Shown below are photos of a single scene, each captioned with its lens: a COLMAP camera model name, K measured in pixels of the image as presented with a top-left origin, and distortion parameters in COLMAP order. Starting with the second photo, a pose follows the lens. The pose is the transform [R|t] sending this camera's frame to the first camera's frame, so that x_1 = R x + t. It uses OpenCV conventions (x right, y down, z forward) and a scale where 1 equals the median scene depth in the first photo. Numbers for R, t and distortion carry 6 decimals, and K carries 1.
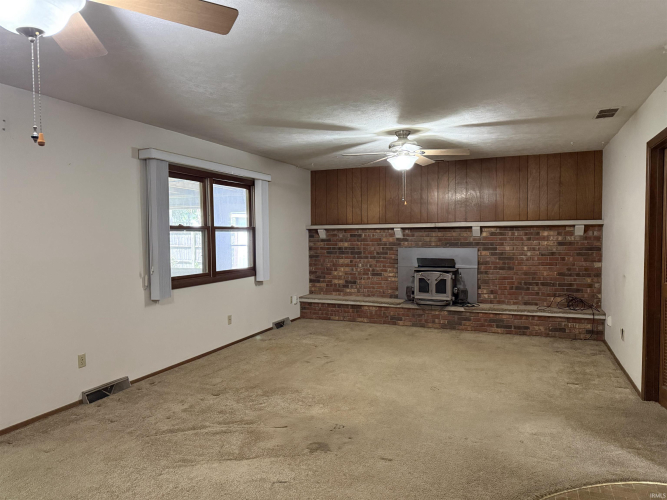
lens RADIAL K [[463.5, 0, 333.5], [0, 463.5, 250.0], [0, 0, 1]] dist [0.095399, -0.170646]
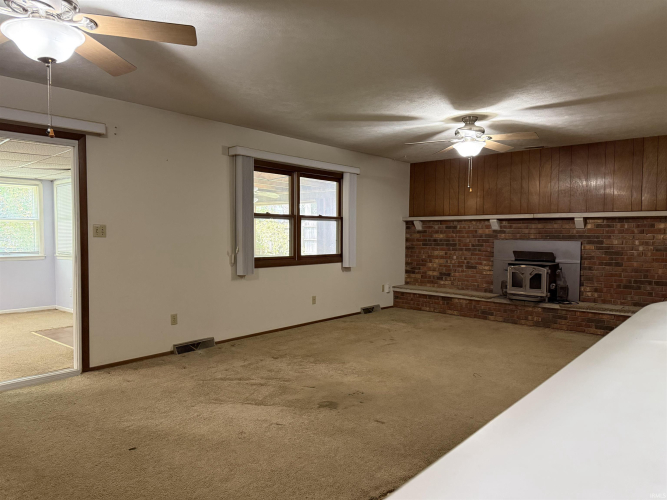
lens RADIAL K [[463.5, 0, 333.5], [0, 463.5, 250.0], [0, 0, 1]] dist [0.095399, -0.170646]
pose [[0.948152, 0.026233, -0.316733, 0.145014], [-0.025597, 0.999653, 0.006167, 0.020134], [0.316785, 0.002260, 0.948495, -0.023240]]
